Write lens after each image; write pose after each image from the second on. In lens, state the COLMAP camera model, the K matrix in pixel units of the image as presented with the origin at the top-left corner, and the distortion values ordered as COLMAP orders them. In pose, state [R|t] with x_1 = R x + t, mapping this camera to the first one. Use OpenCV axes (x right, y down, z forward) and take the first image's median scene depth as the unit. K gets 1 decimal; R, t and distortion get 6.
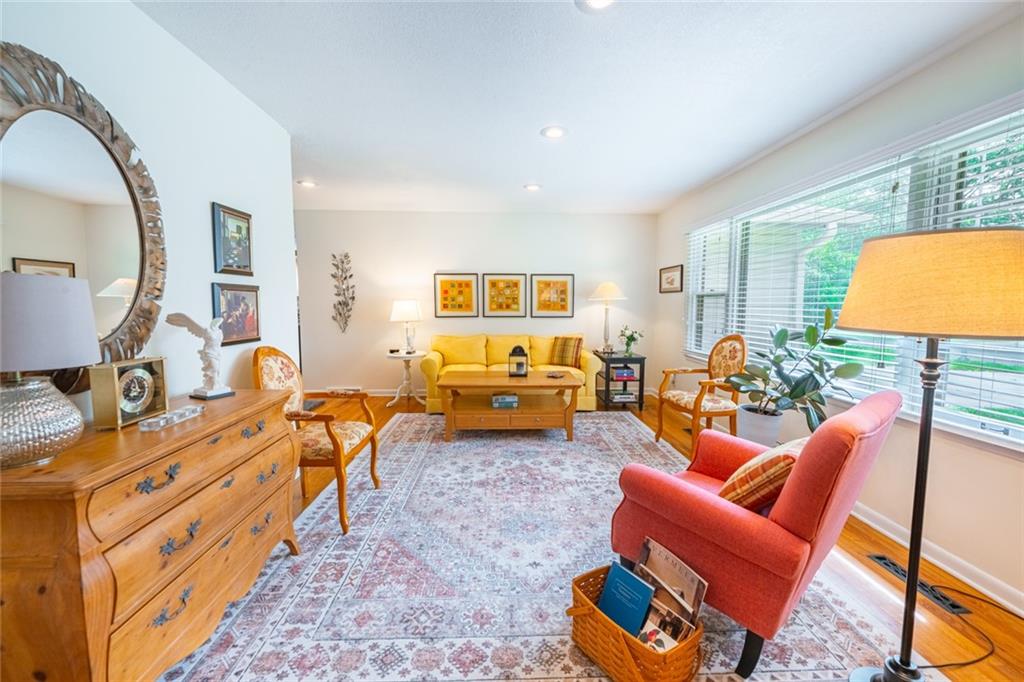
lens RADIAL K [[407.1, 0, 512.0], [0, 407.1, 341.0], [0, 0, 1]] dist [-0.002368, -0.000353]
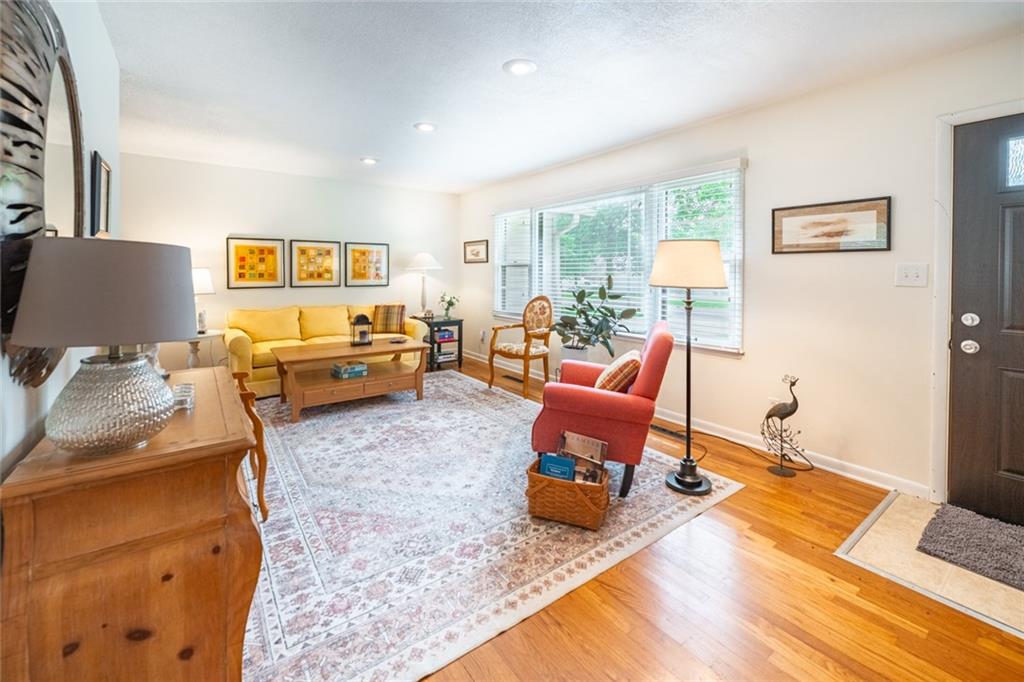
lens RADIAL K [[428.6, 0, 511.7], [0, 428.6, 283.0], [0, 0, 1]] dist [-0.000999, -0.000114]
pose [[0.830320, -0.015329, 0.557077, -0.293037], [0.051486, 0.997456, -0.049294, 0.006138], [-0.554904, 0.069612, 0.828997, -0.098413]]
